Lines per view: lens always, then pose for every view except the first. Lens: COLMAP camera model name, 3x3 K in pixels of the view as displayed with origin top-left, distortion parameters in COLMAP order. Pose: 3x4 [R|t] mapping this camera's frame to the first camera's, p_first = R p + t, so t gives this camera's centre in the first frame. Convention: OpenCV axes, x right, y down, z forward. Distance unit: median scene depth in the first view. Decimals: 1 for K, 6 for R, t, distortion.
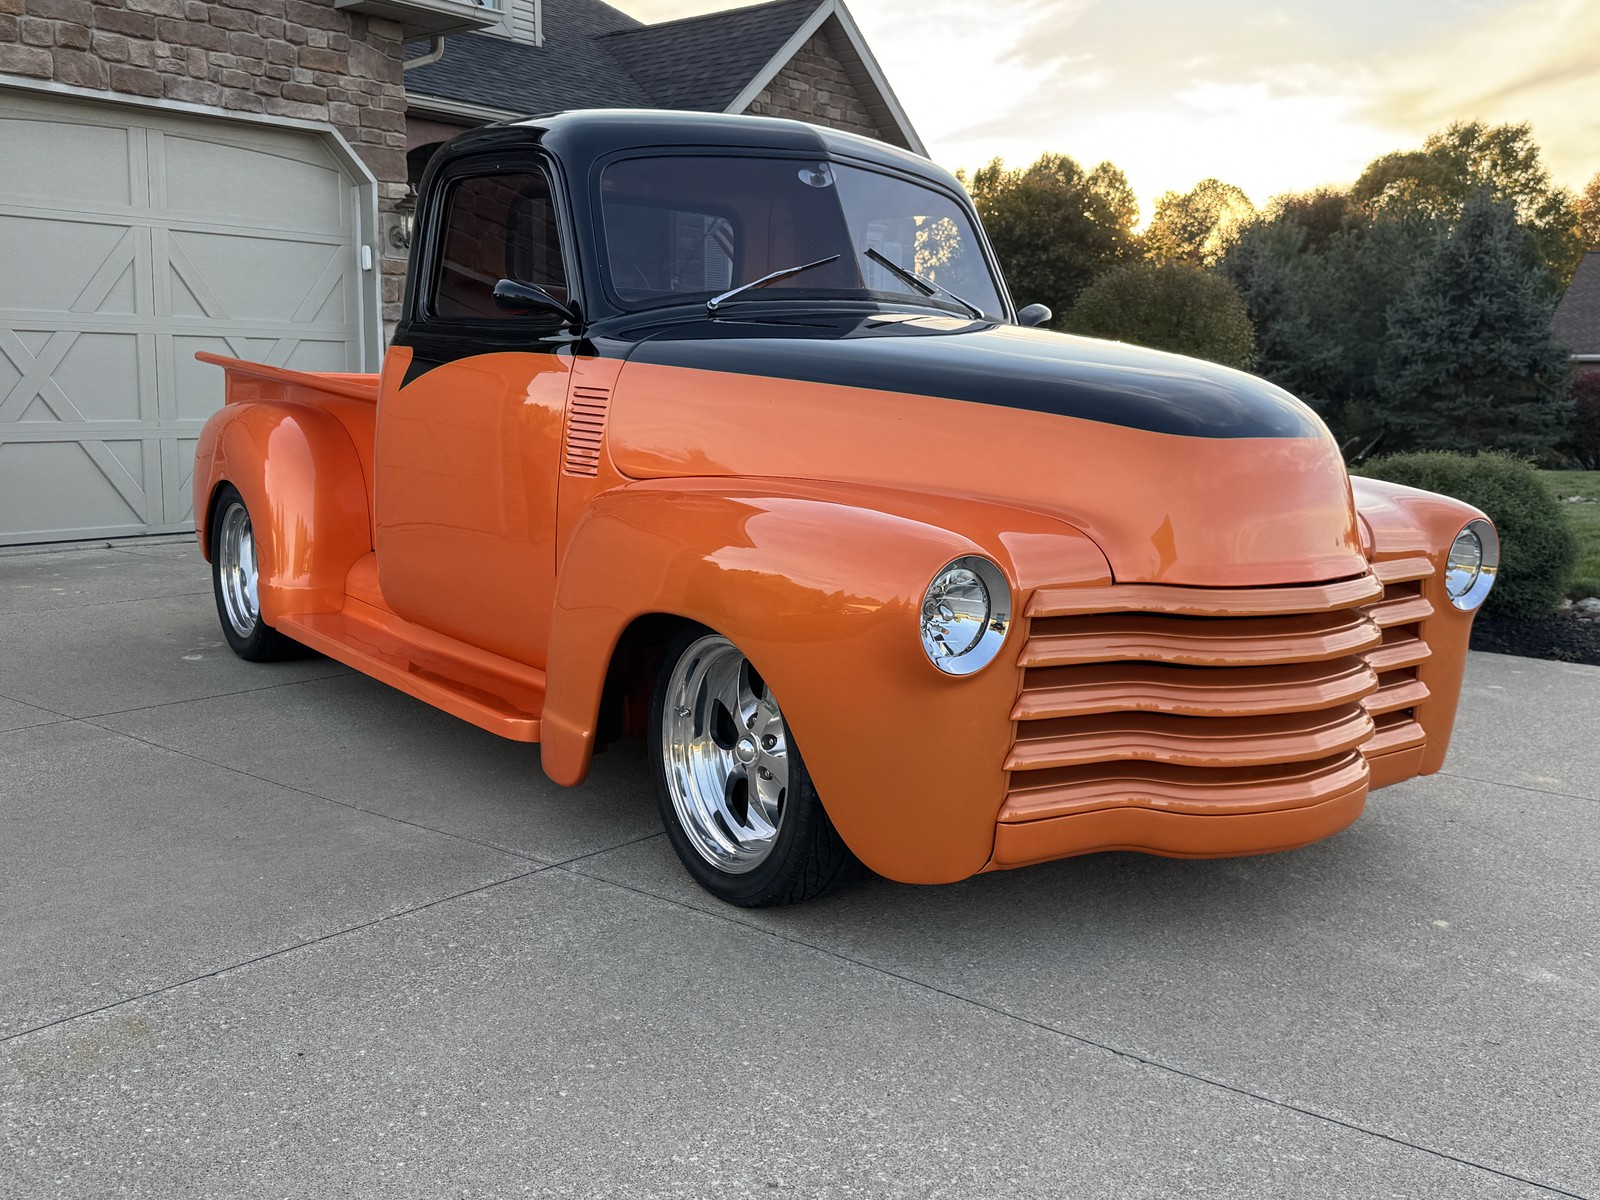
lens RADIAL K [[1536.5, 0, 814.5], [0, 1536.5, 574.9], [0, 0, 1]] dist [0.031646, -0.036347]
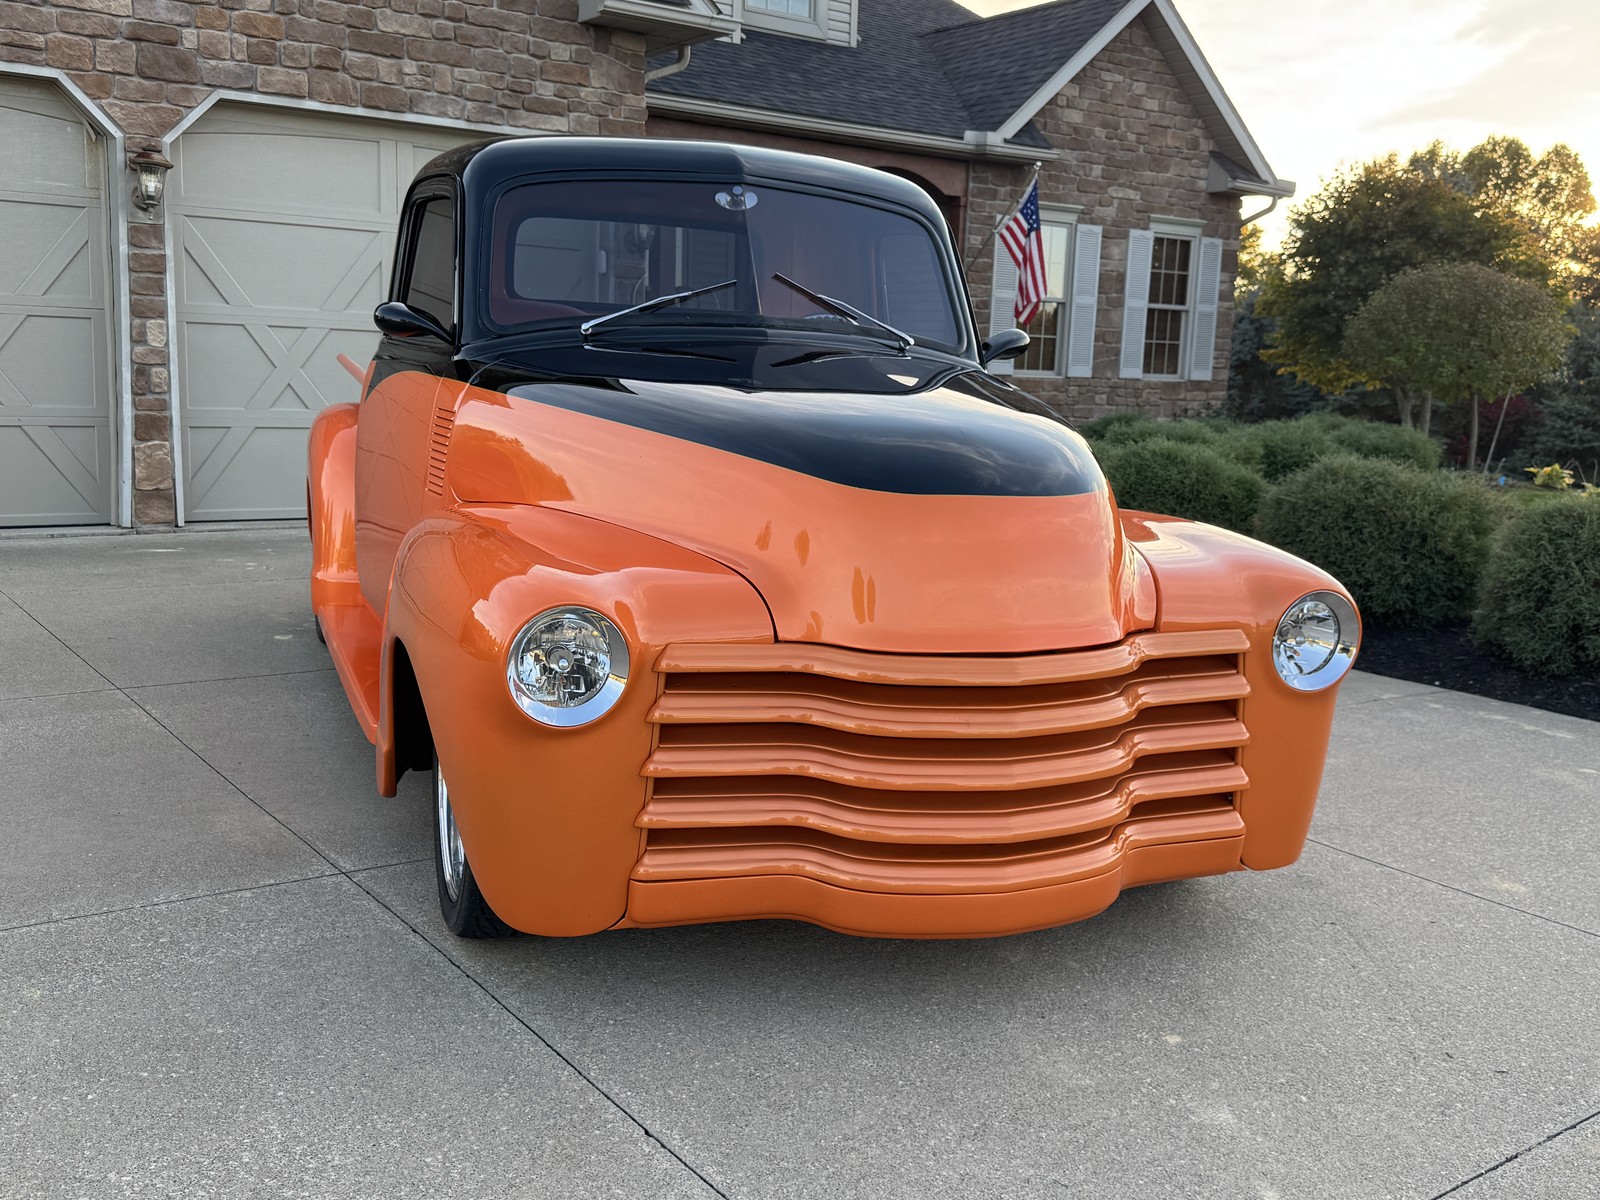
lens RADIAL K [[1509.7, 0, 813.3], [0, 1509.7, 600.6], [0, 0, 1]] dist [0.121107, -0.216217]
pose [[0.965200, 0.060929, -0.254318, 0.141258], [-0.055057, 0.998028, 0.030151, -0.015361], [0.255653, -0.015099, 0.966651, 0.030205]]
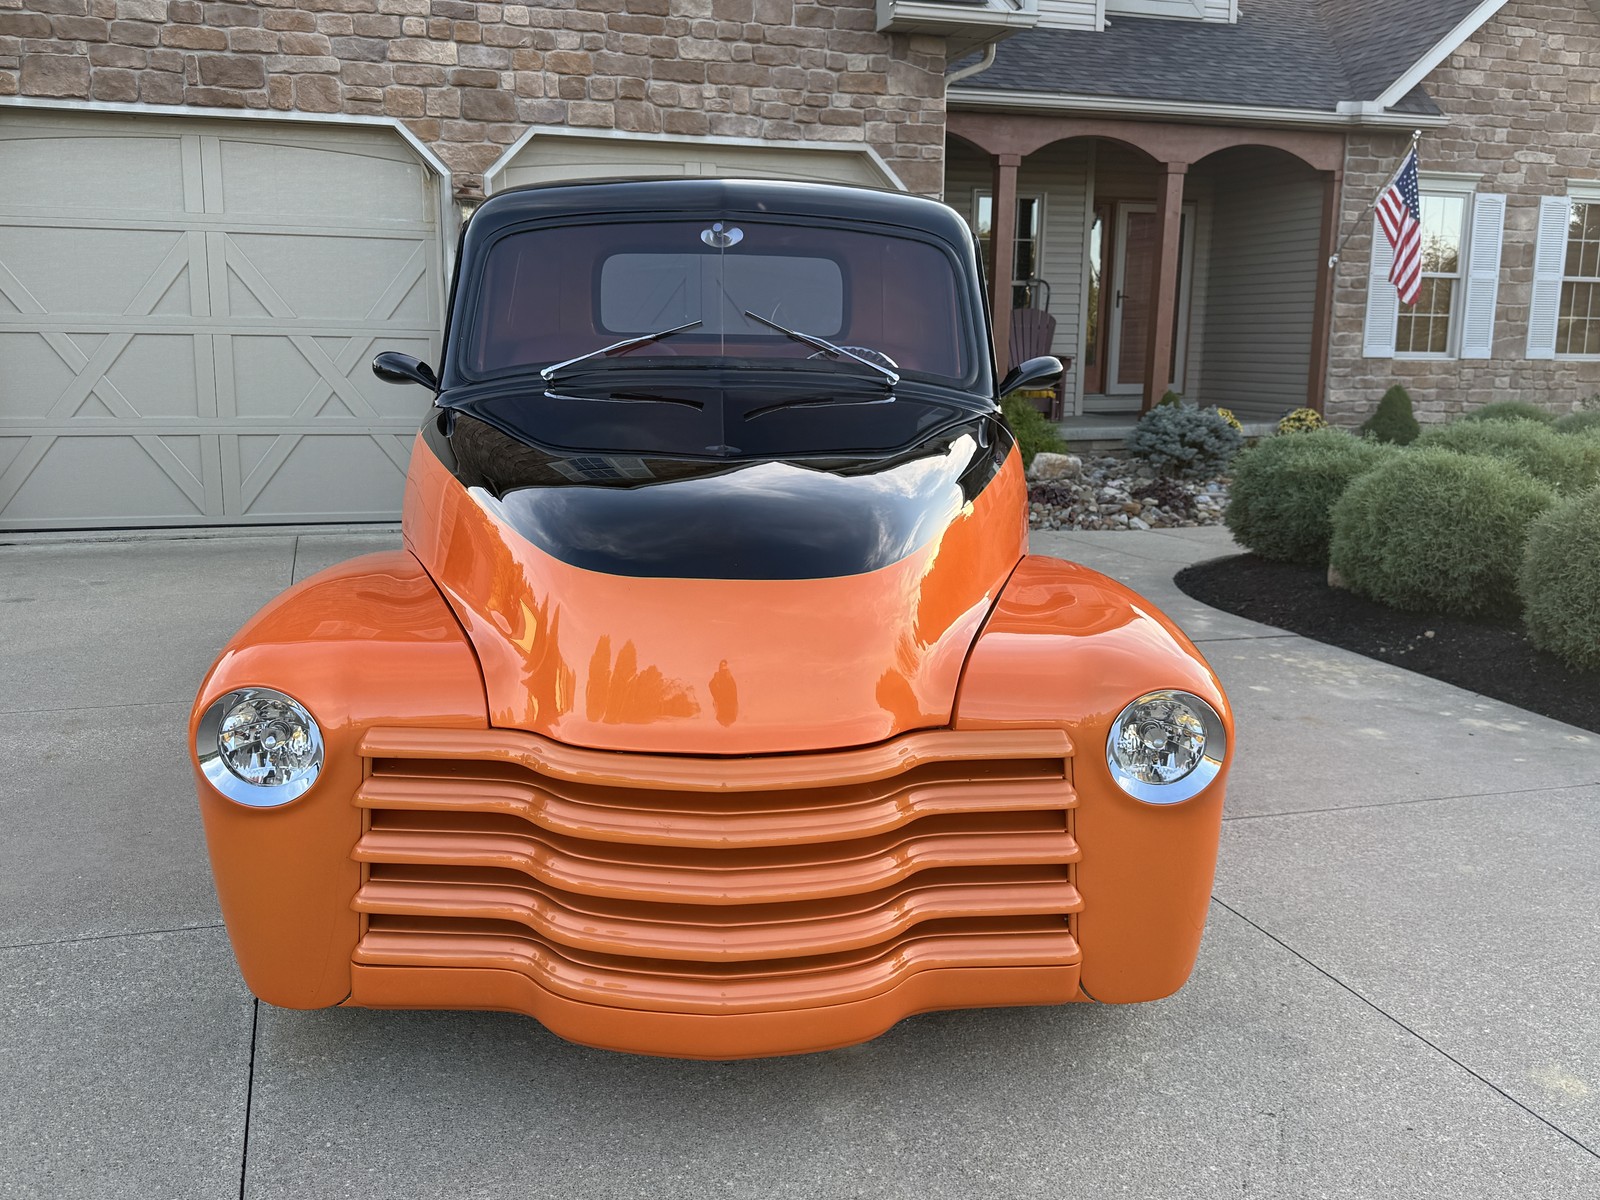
lens RADIAL K [[1462.8, 0, 833.6], [0, 1462.8, 598.2], [0, 0, 1]] dist [0.050696, -0.068856]
pose [[0.846488, 0.093651, -0.524107, 0.252973], [-0.068116, 0.995368, 0.067845, -0.045403], [0.528033, -0.021729, 0.848946, 0.114477]]
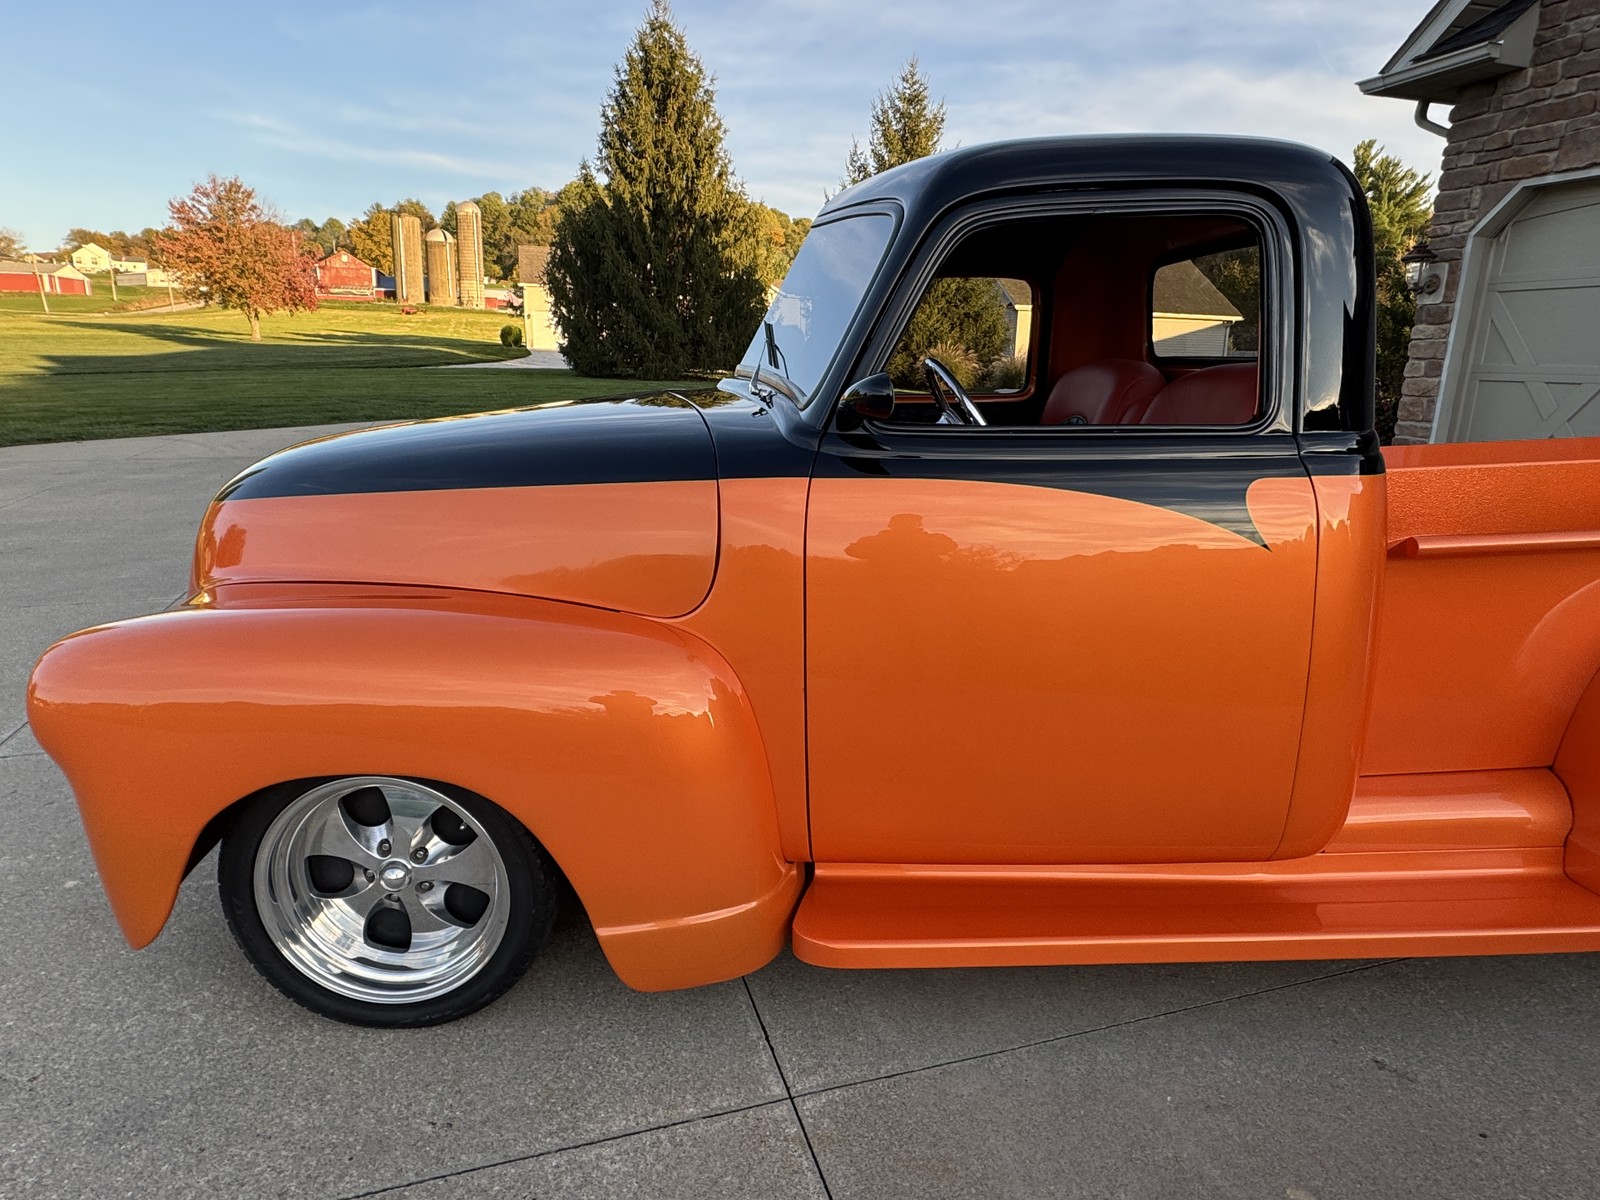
lens RADIAL K [[975.1, 0, 790.5], [0, 975.1, 598.3], [0, 0, 1]] dist [0.002606, -0.000146]
pose [[-0.537148, 0.170940, -0.825985, 0.232055], [-0.144030, 0.946280, 0.289500, -0.096985], [0.831100, 0.274471, -0.483672, 0.605243]]
